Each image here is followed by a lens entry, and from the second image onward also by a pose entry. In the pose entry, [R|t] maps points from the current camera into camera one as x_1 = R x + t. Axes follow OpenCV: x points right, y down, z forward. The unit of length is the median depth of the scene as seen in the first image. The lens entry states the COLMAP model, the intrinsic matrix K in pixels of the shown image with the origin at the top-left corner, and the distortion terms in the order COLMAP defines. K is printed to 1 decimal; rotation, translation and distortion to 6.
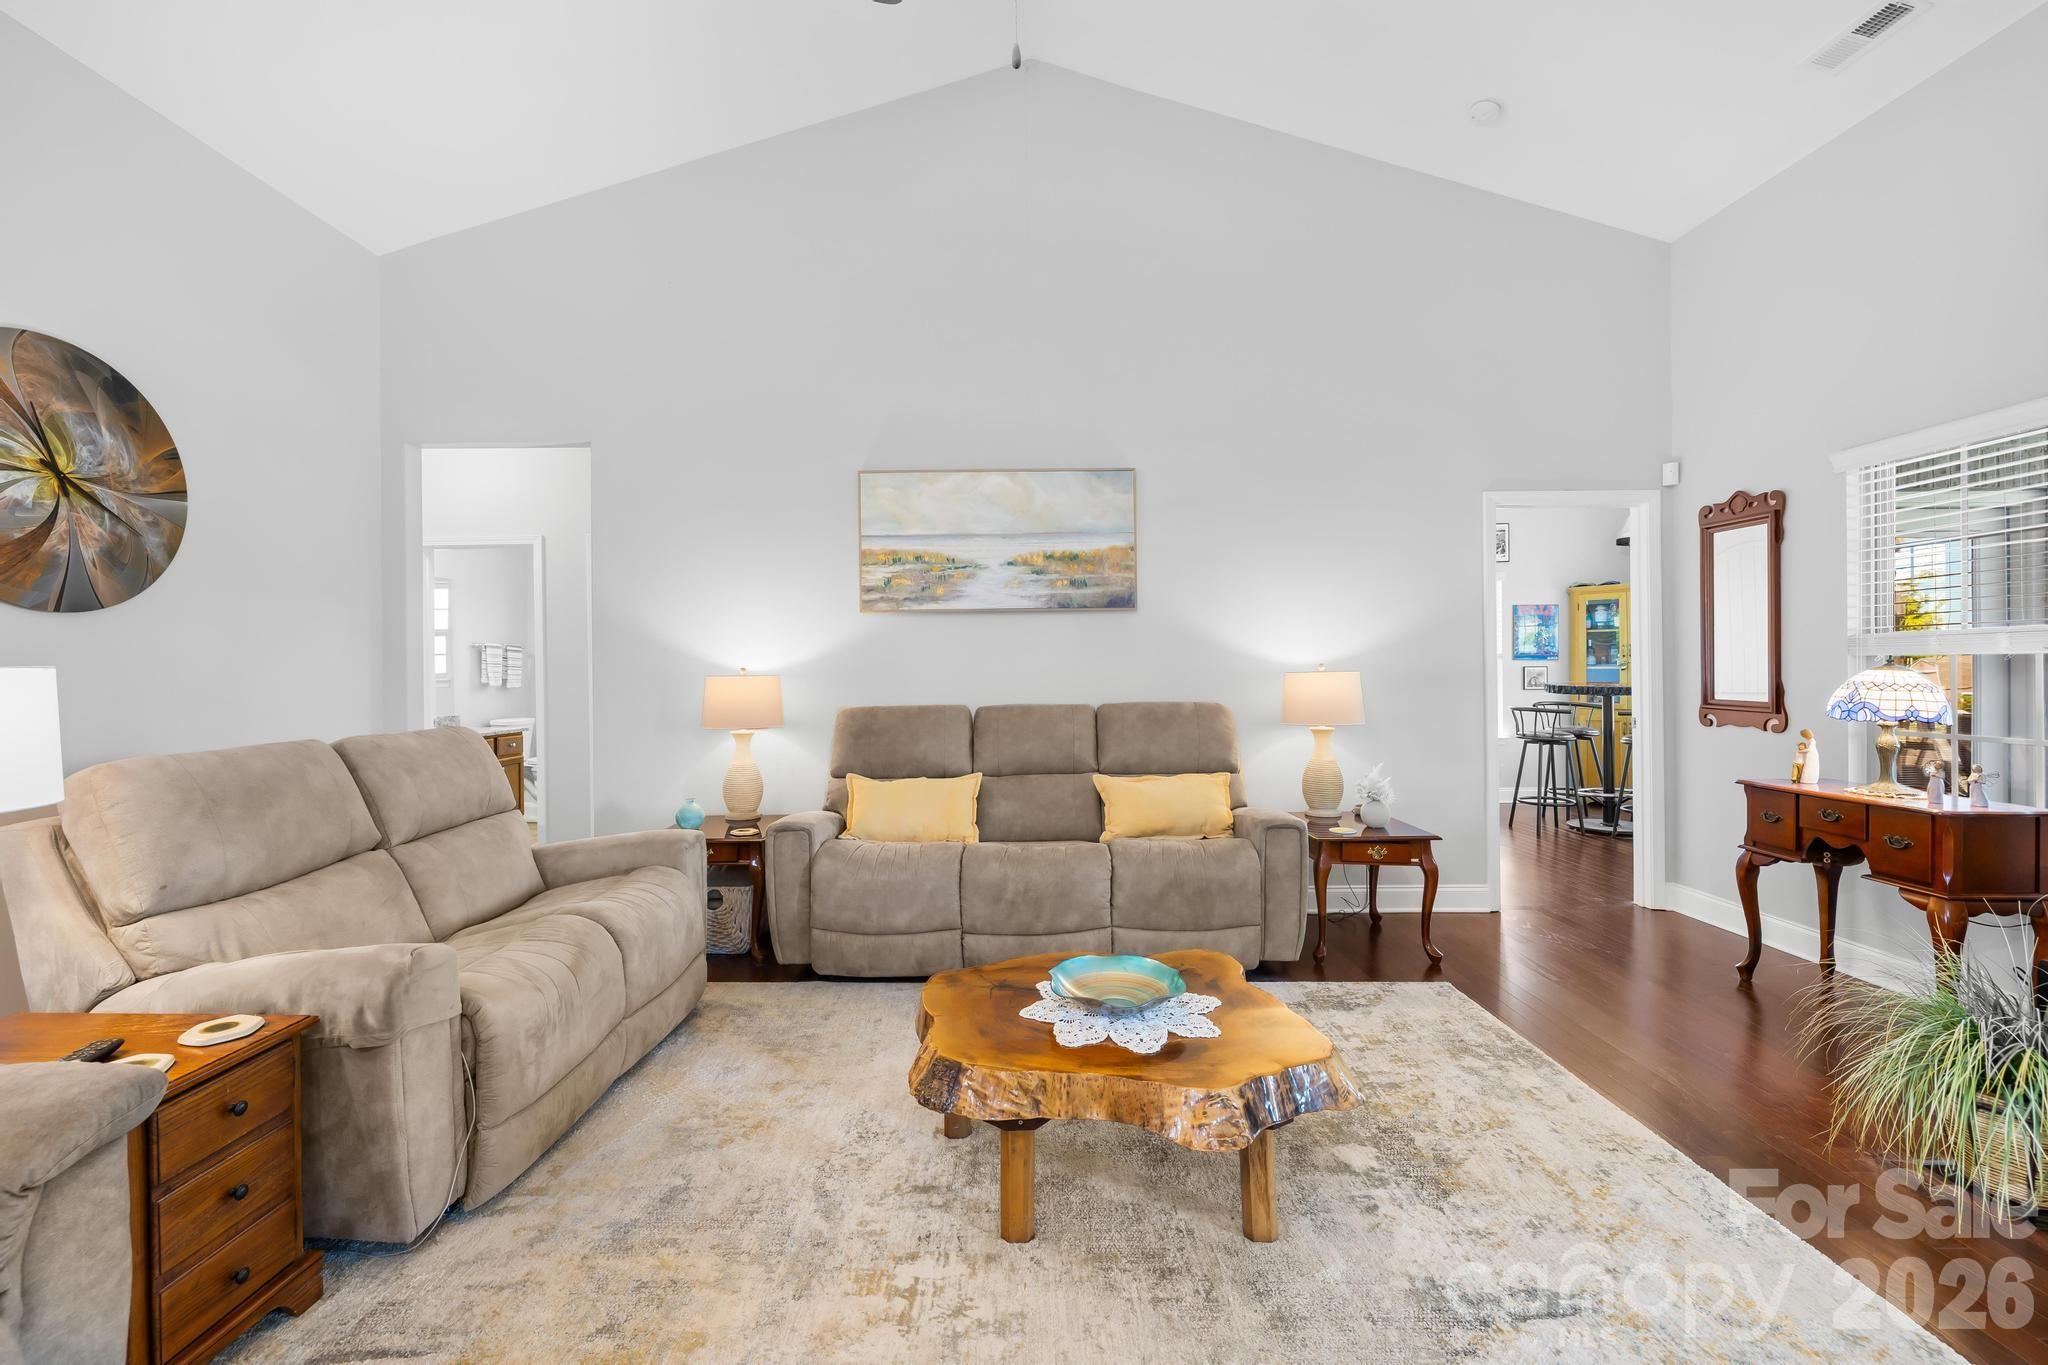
lens RADIAL K [[863.4, 0, 1013.4], [0, 863.4, 672.2], [0, 0, 1]] dist [0.000694, 0.000135]
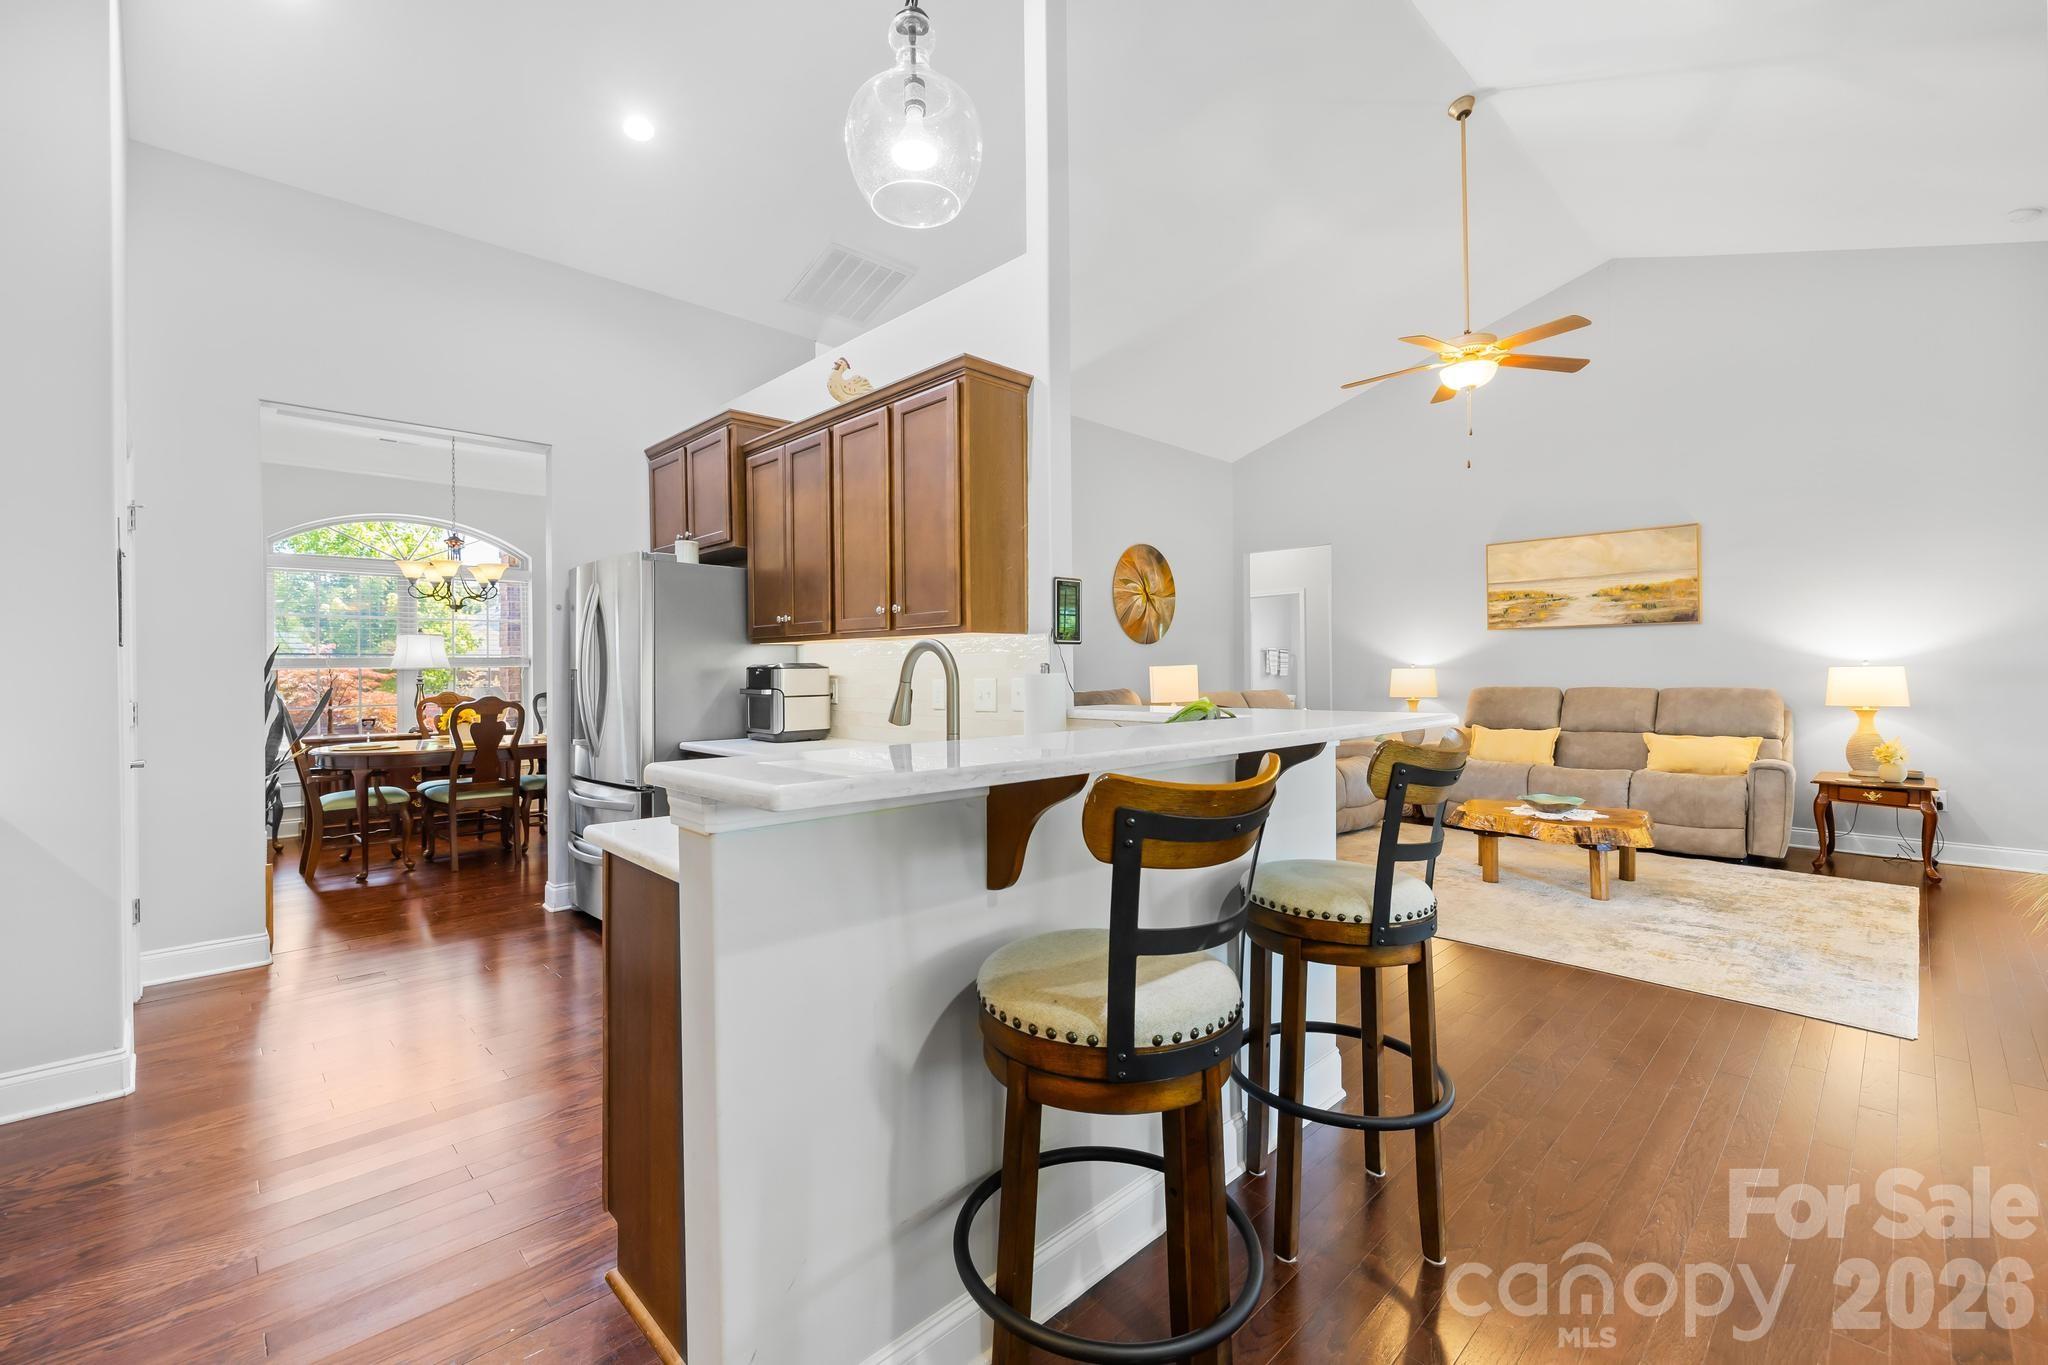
lens RADIAL K [[863.4, 0, 1013.7], [0, 863.4, 667.7], [0, 0, 1]] dist [0.000694, 0.000135]
pose [[0.694782, 0.002163, -0.719217, 0.401745], [-0.000329, 0.999996, 0.002690, -0.001554], [0.719220, -0.001632, 0.694780, -0.844180]]
